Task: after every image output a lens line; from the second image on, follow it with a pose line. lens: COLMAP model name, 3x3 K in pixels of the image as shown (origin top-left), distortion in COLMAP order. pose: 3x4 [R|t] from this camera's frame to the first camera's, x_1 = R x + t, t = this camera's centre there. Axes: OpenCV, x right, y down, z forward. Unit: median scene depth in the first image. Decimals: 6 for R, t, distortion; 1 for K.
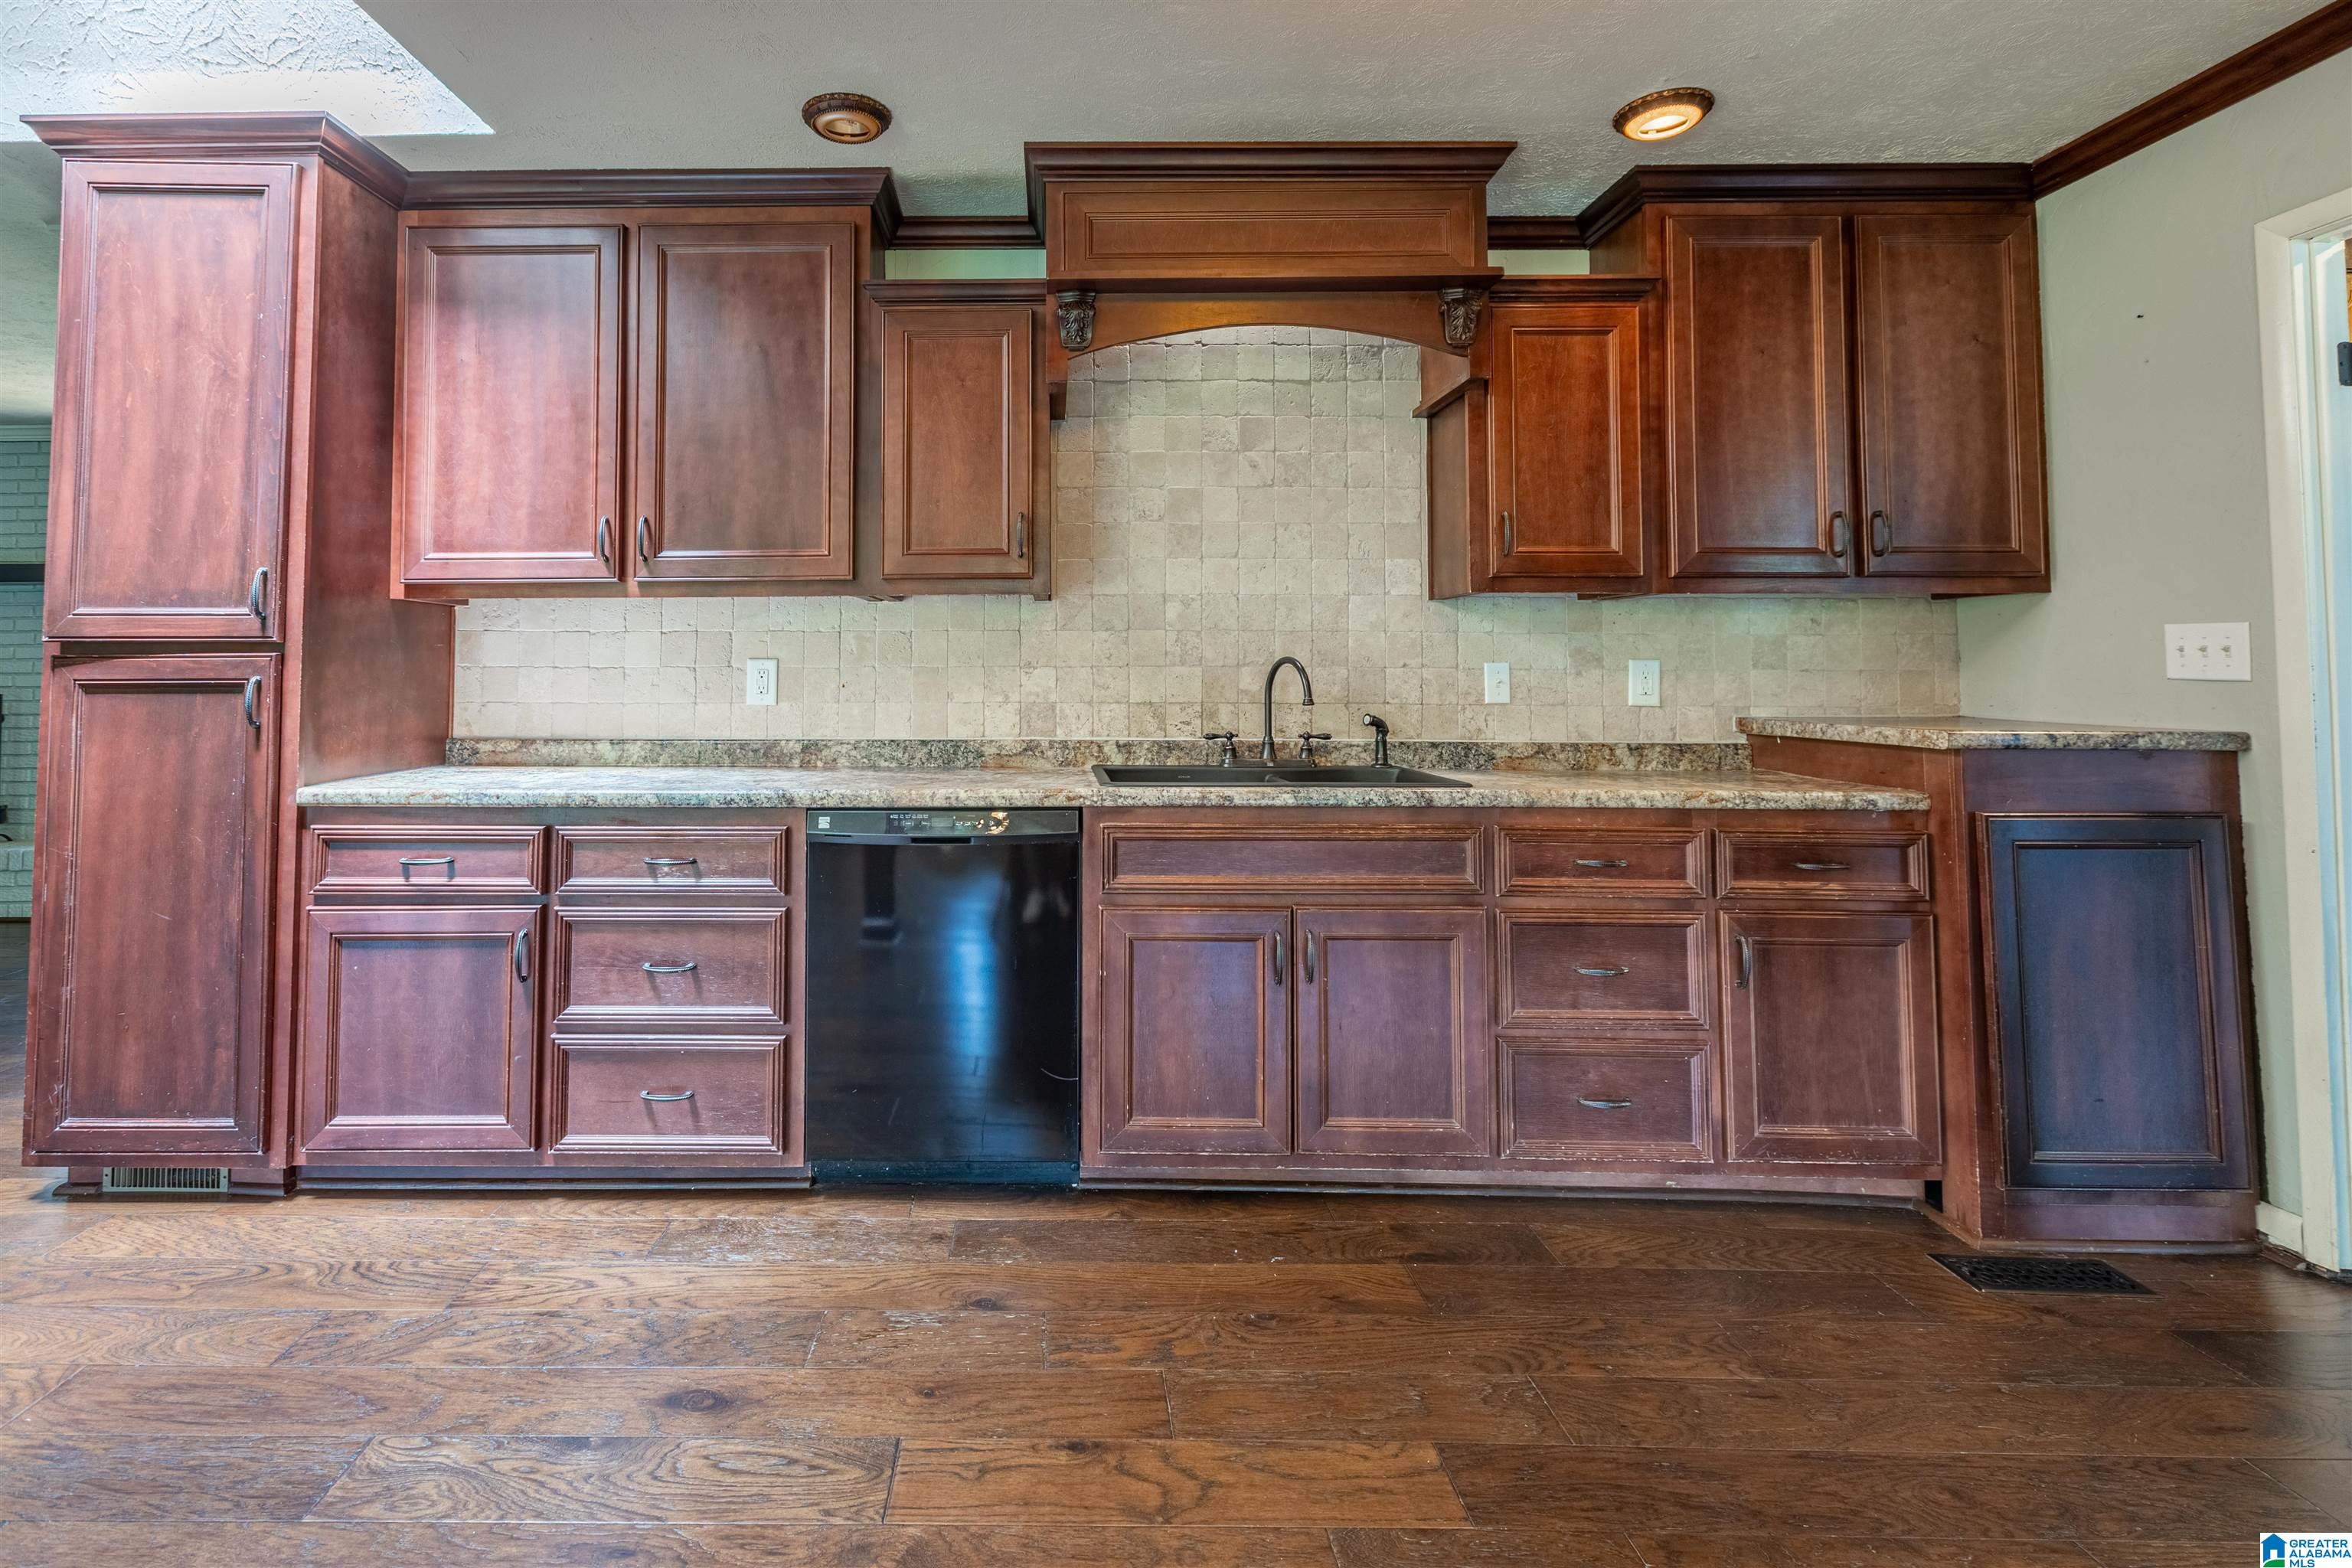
lens RADIAL K [[1138.9, 0, 1172.9], [0, 1138.9, 608.9], [0, 0, 1]] dist [0.001640, -0.000850]
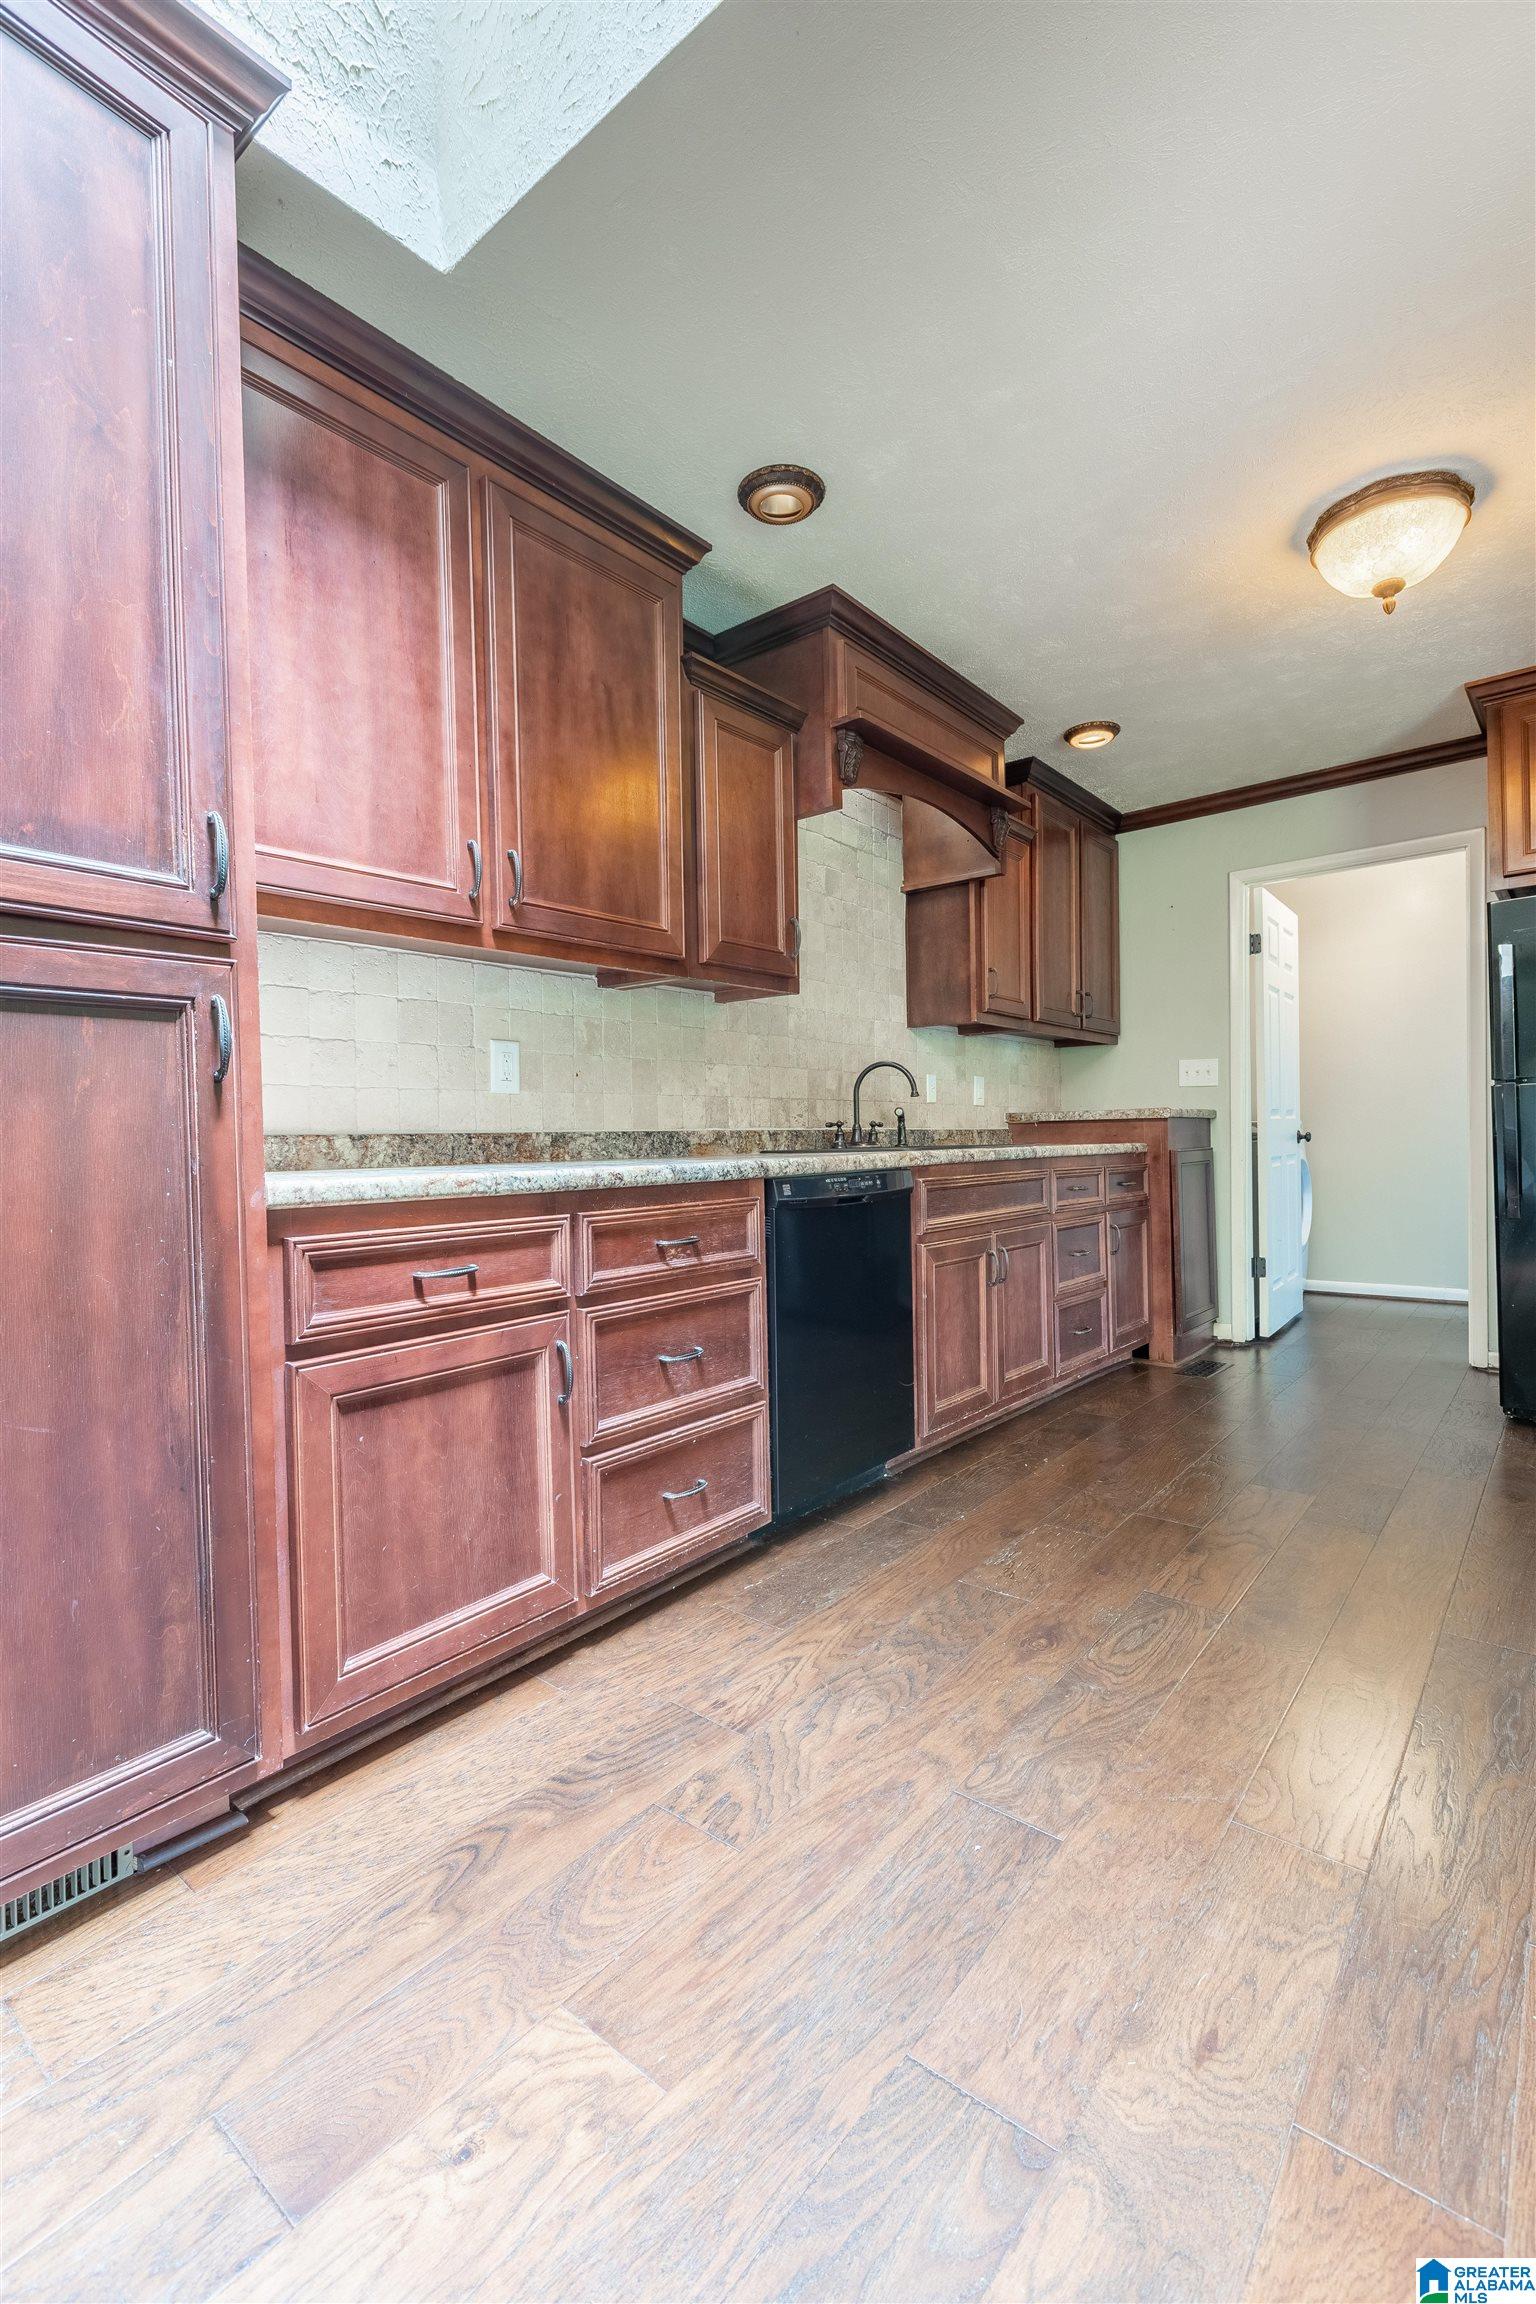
lens RADIAL K [[1009.1, 0, 768.0], [0, 1009.1, 1152.0], [0, 0, 1]] dist [0.001743, 0.000157]
pose [[0.626345, -0.023776, 0.779183, -1.025697], [-0.017925, 0.998831, 0.044887, 0.111223], [-0.779340, -0.042081, 0.625187, 0.437106]]
